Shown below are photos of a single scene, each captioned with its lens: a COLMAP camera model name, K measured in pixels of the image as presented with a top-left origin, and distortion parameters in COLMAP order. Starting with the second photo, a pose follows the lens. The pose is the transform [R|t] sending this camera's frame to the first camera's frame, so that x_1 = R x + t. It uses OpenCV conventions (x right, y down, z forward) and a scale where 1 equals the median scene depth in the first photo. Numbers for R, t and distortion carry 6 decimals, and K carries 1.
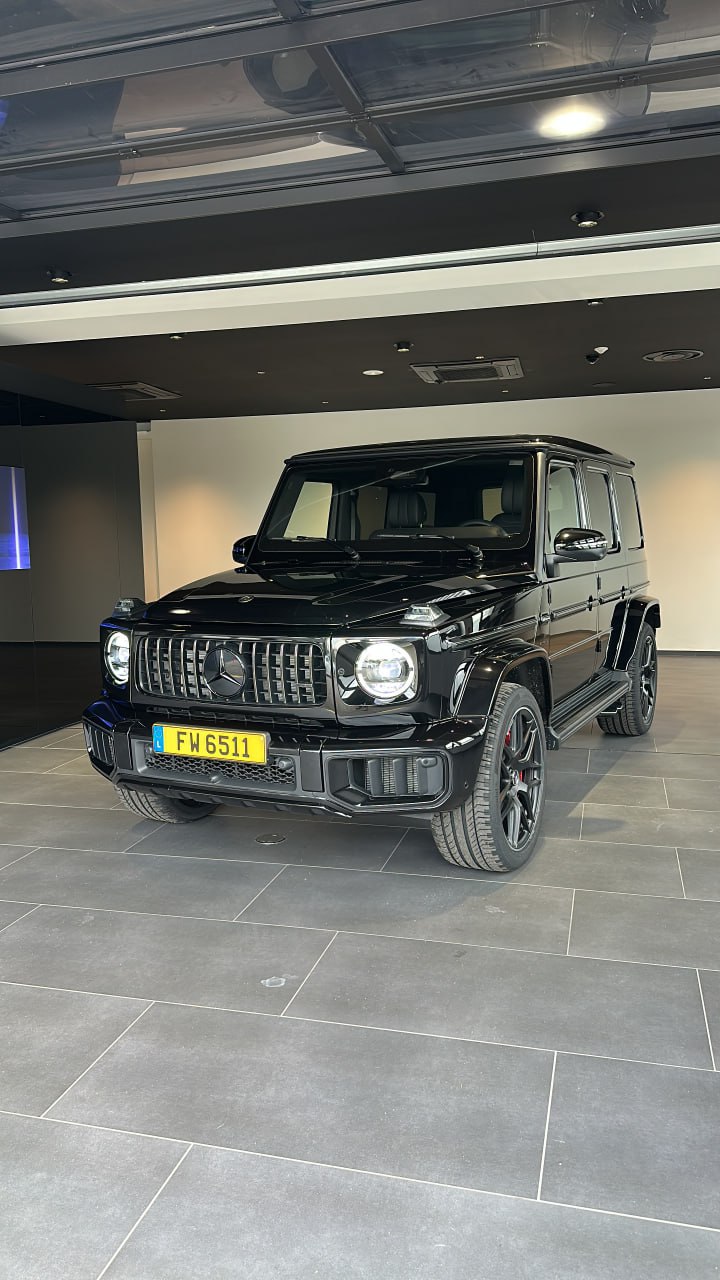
lens RADIAL K [[959.4, 0, 359.6], [0, 959.4, 639.0], [0, 0, 1]] dist [0.031642, -0.019538]
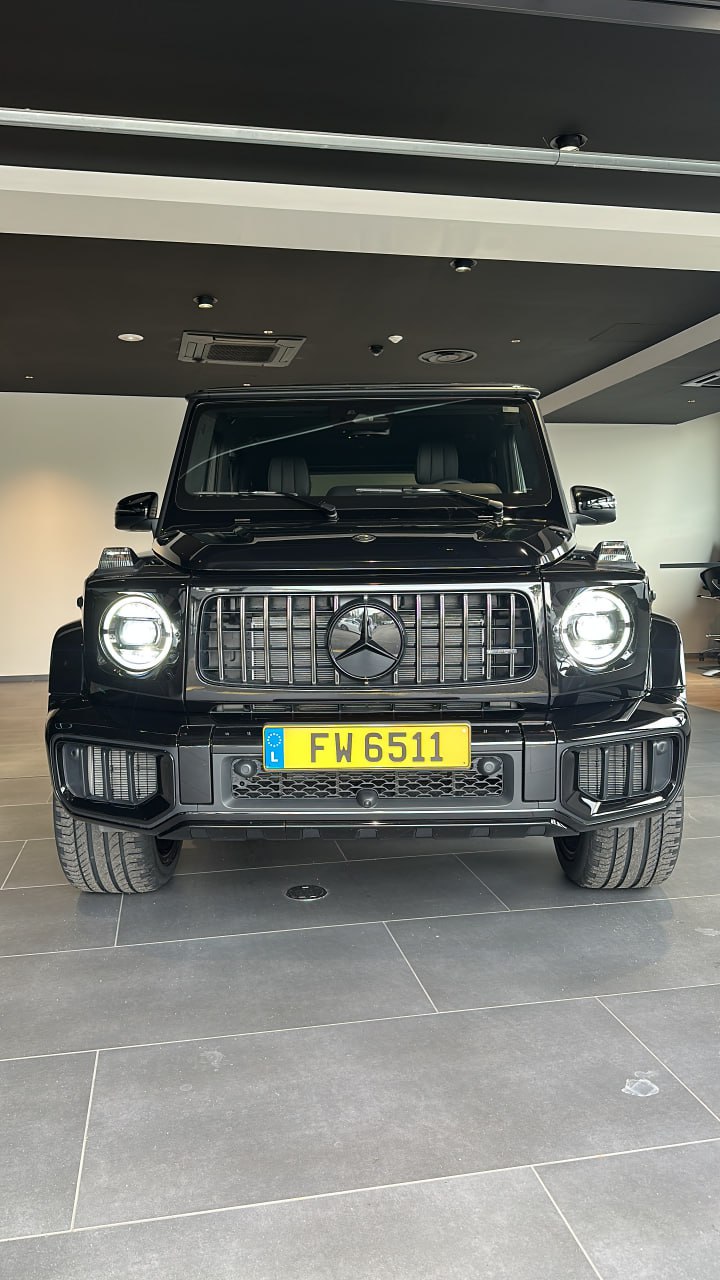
lens RADIAL K [[959.4, 0, 373.3], [0, 959.4, 657.3], [0, 0, 1]] dist [0.031642, -0.019538]
pose [[0.888969, -0.029657, 0.457006, -0.447738], [0.043960, 0.998819, -0.020695, 0.060980], [-0.455852, 0.038487, 0.889223, 0.411480]]
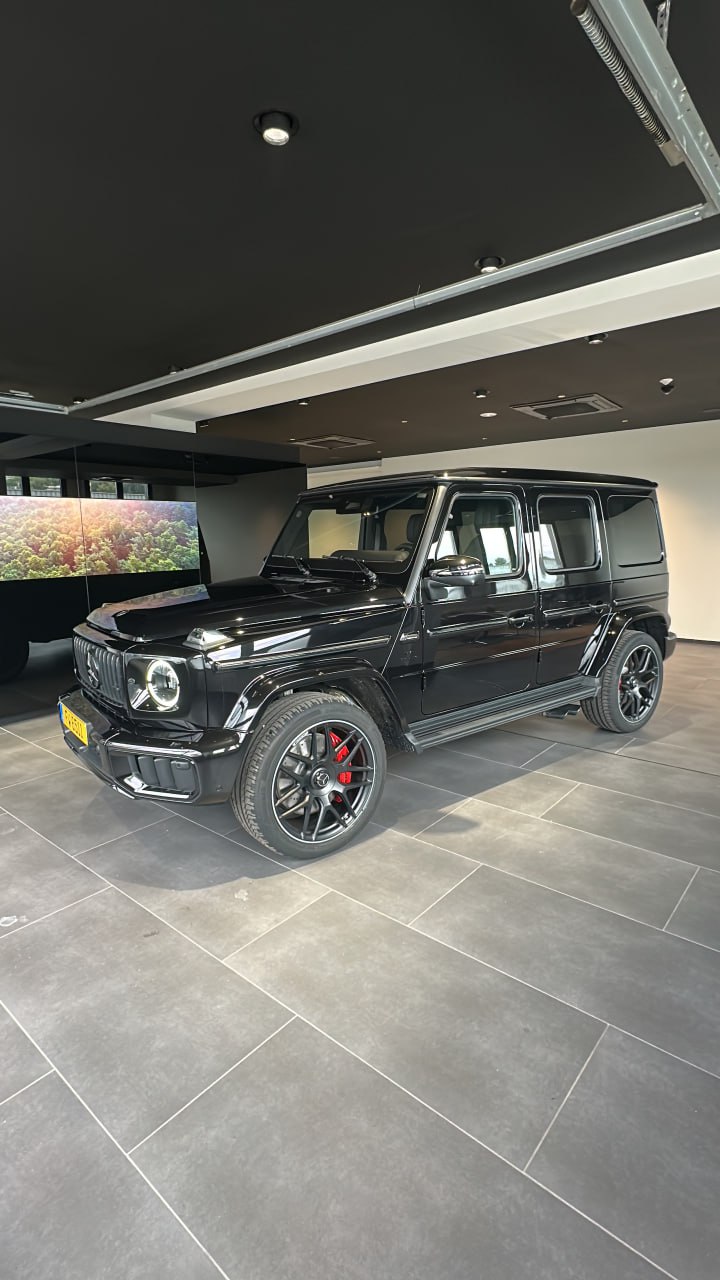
lens RADIAL K [[626.8, 0, 365.2], [0, 626.8, 640.7], [0, 0, 1]] dist [-0.010888, 0.001634]
pose [[0.903546, 0.075959, -0.421704, 0.561927], [-0.046017, 0.995672, 0.080749, -0.091439], [0.426012, -0.053555, 0.903131, 0.390454]]
